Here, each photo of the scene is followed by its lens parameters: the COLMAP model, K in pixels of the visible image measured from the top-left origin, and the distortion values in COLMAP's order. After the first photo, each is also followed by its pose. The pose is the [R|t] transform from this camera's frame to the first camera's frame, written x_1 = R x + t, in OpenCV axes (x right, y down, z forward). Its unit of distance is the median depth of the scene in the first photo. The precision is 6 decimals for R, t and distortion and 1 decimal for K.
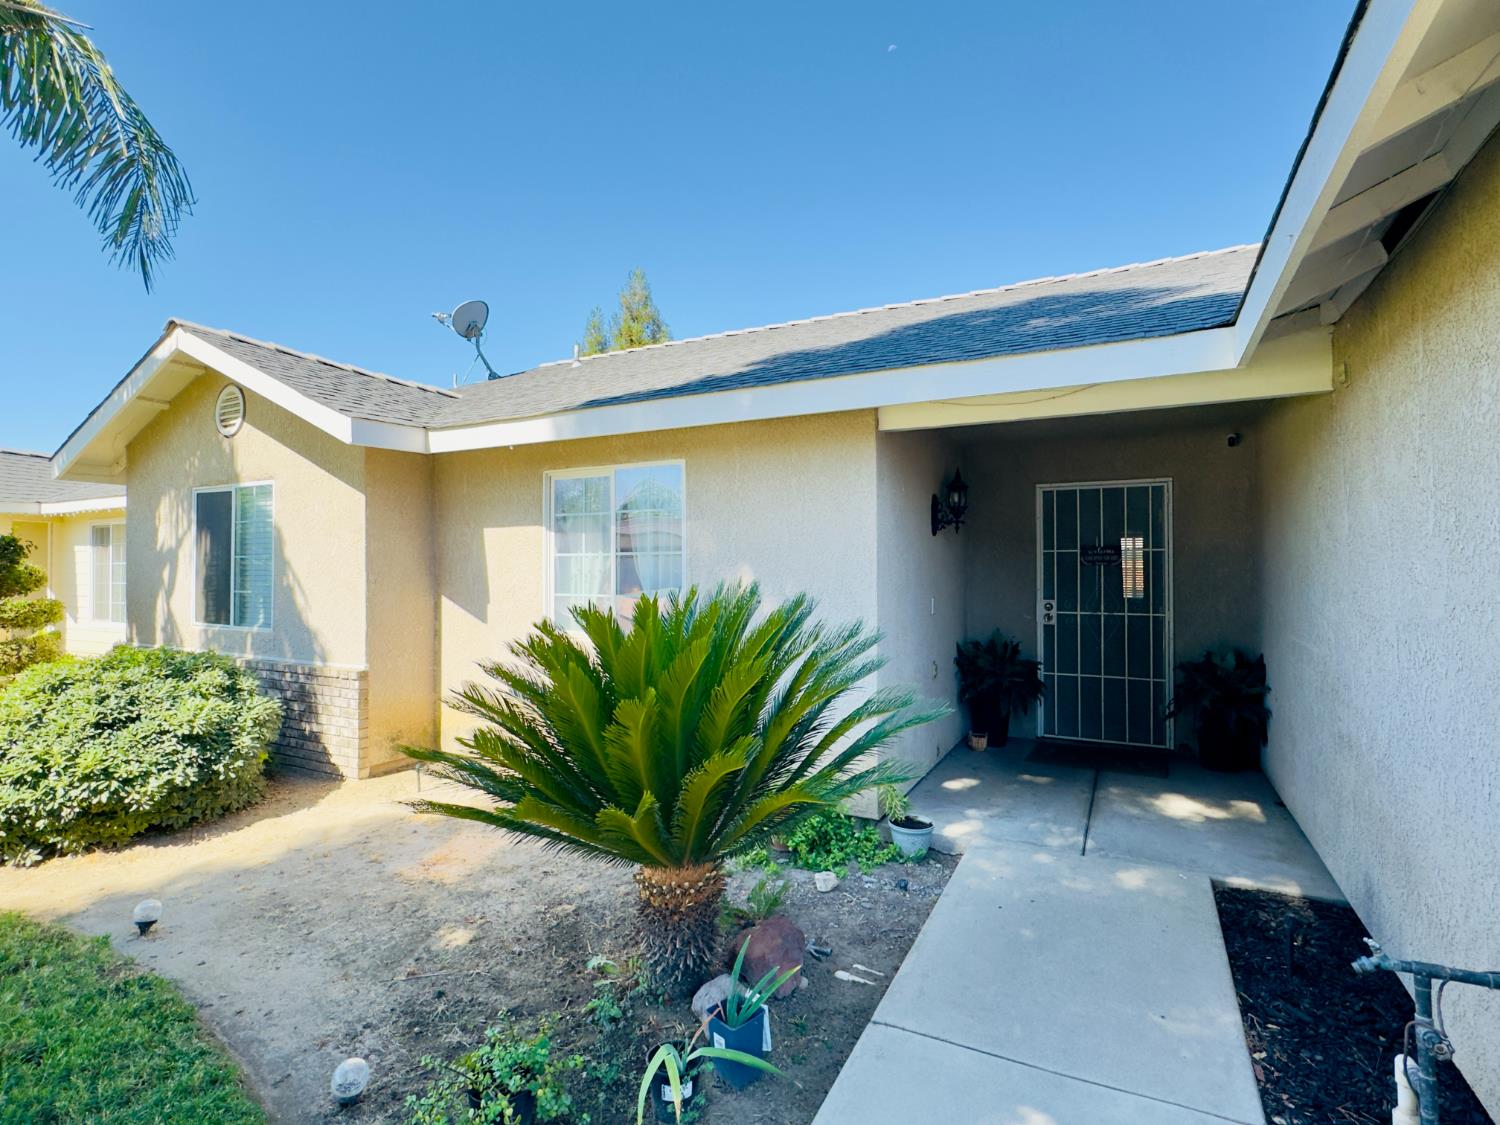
lens RADIAL K [[728.8, 0, 750.8], [0, 728.8, 566.5], [0, 0, 1]] dist [-0.001376, -0.000491]
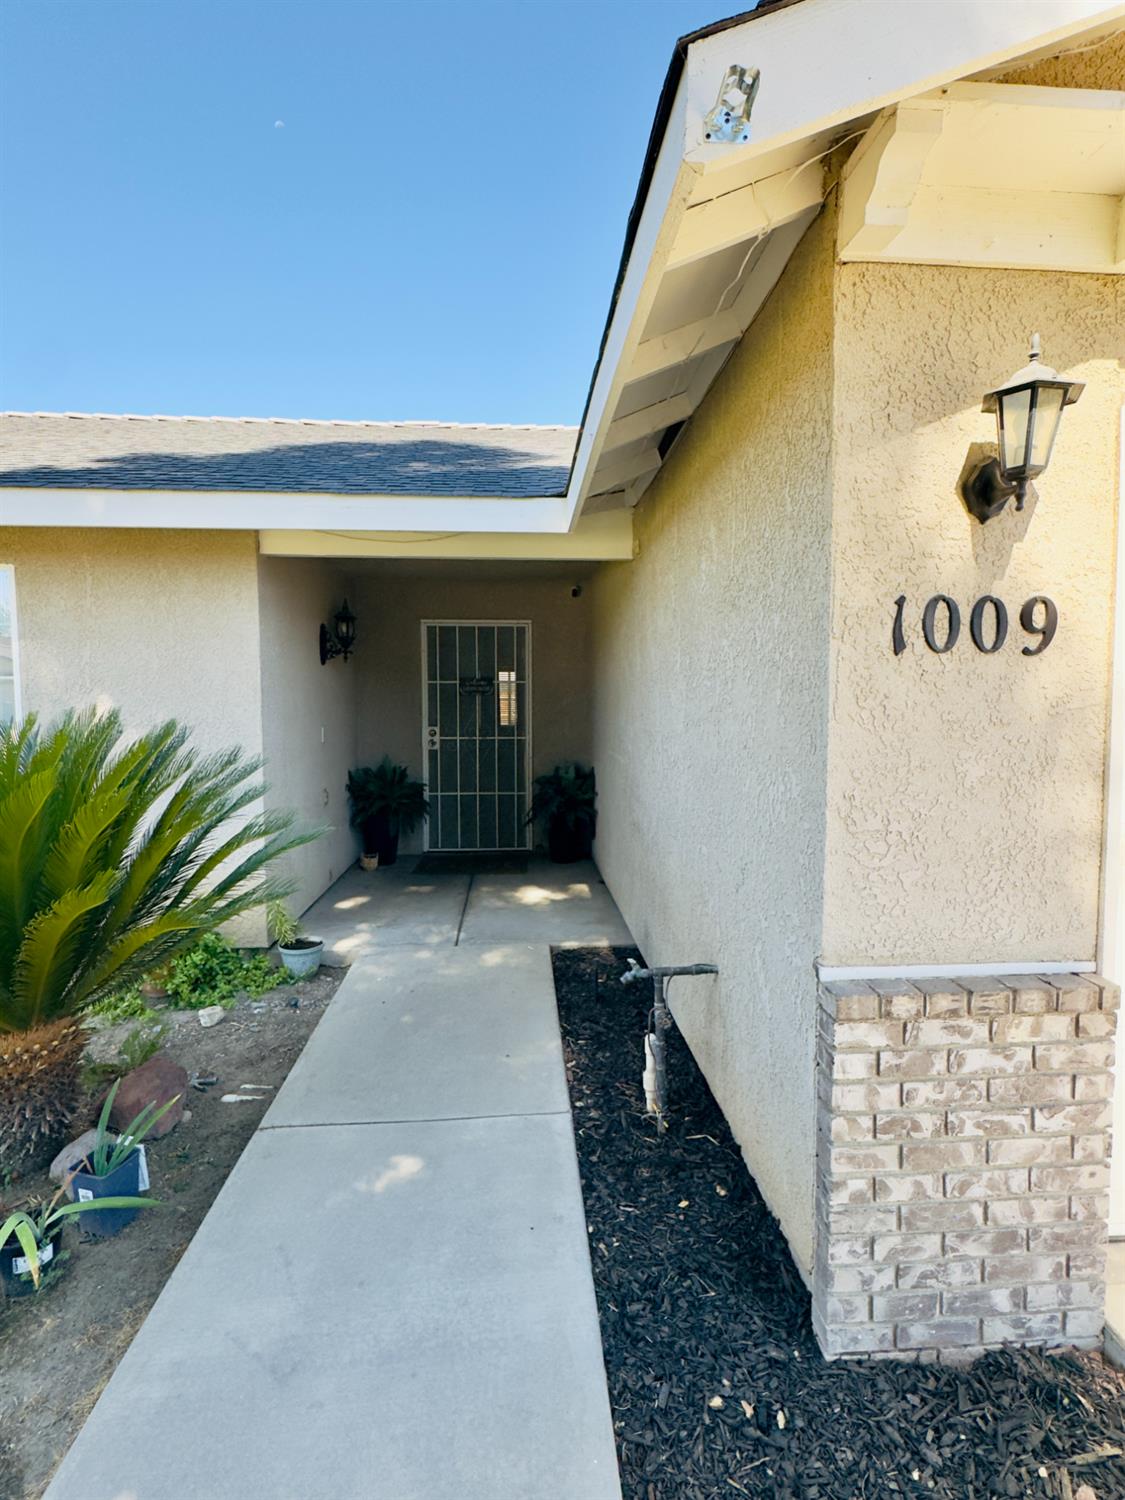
lens RADIAL K [[728.8, 0, 555.7], [0, 728.8, 744.8], [0, 0, 1]] dist [-0.001376, -0.000491]
pose [[0.856239, -0.031679, 0.515608, 0.006142], [-0.001593, 0.997951, 0.063959, 0.004474], [-0.516577, -0.055586, 0.854434, -0.053448]]
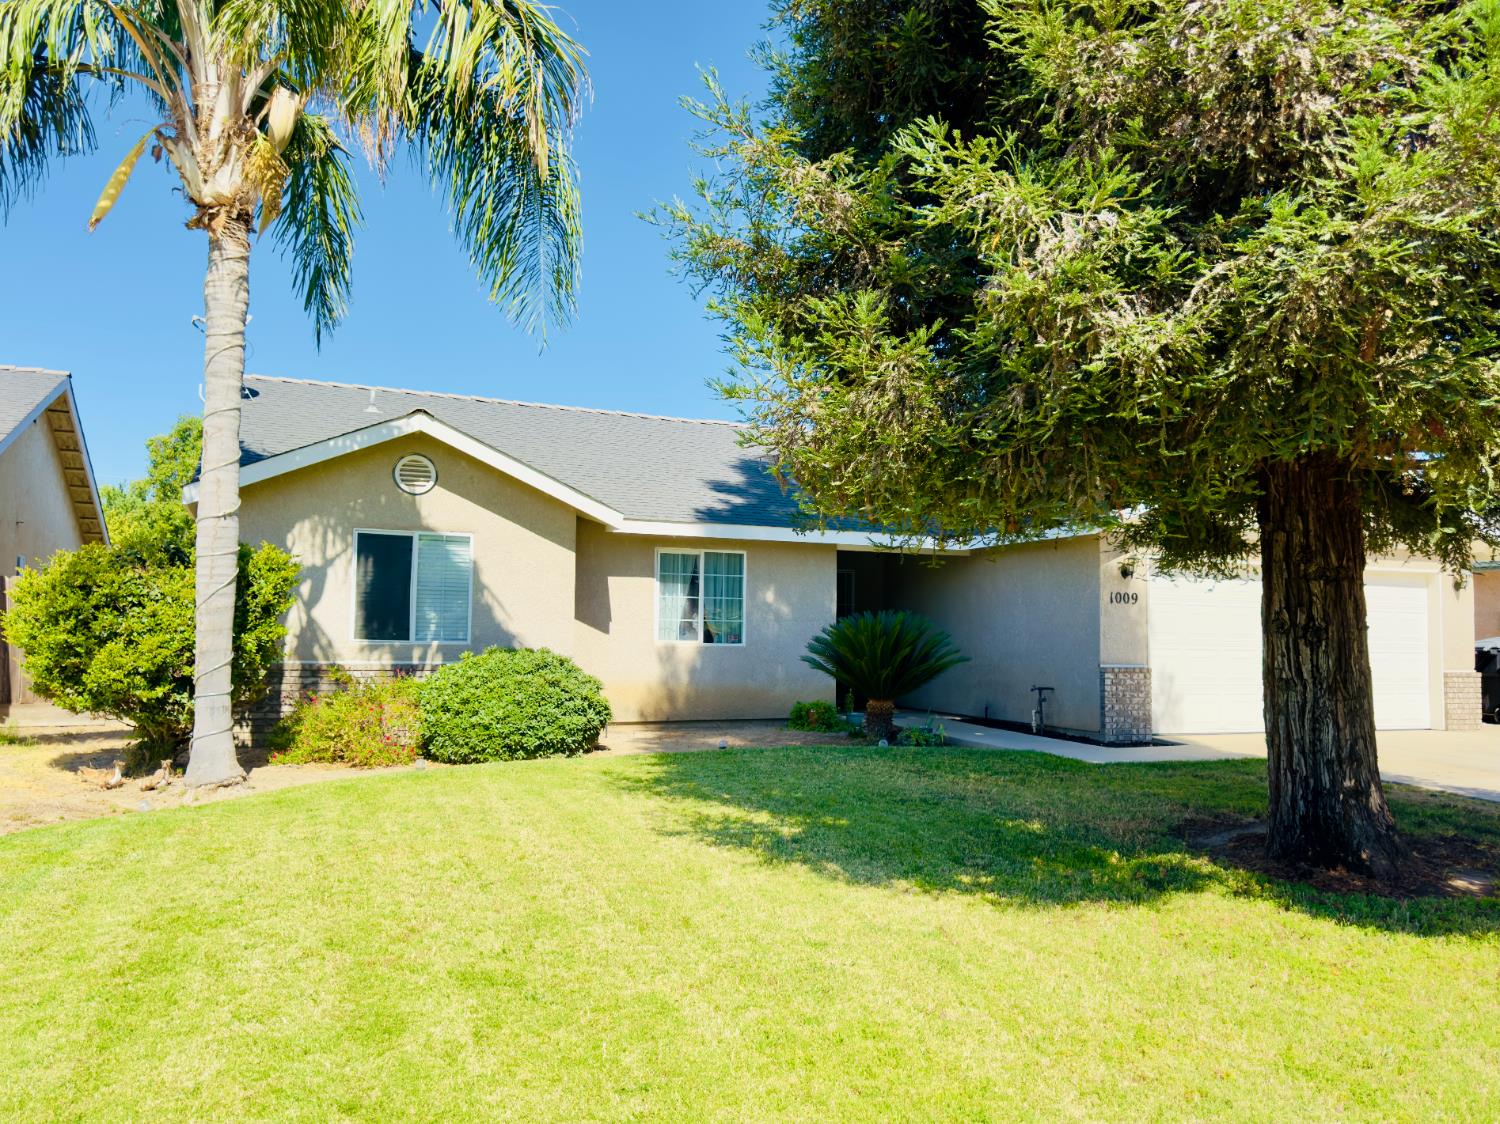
lens RADIAL K [[1154.5, 0, 758.8], [0, 1154.5, 570.7], [0, 0, 1]] dist [0.063226, 0.001374]
pose [[0.651862, 0.054561, 0.756372, -3.572586], [-0.017577, 0.998228, -0.056859, 0.118794], [-0.758134, 0.023769, 0.651666, -1.523804]]
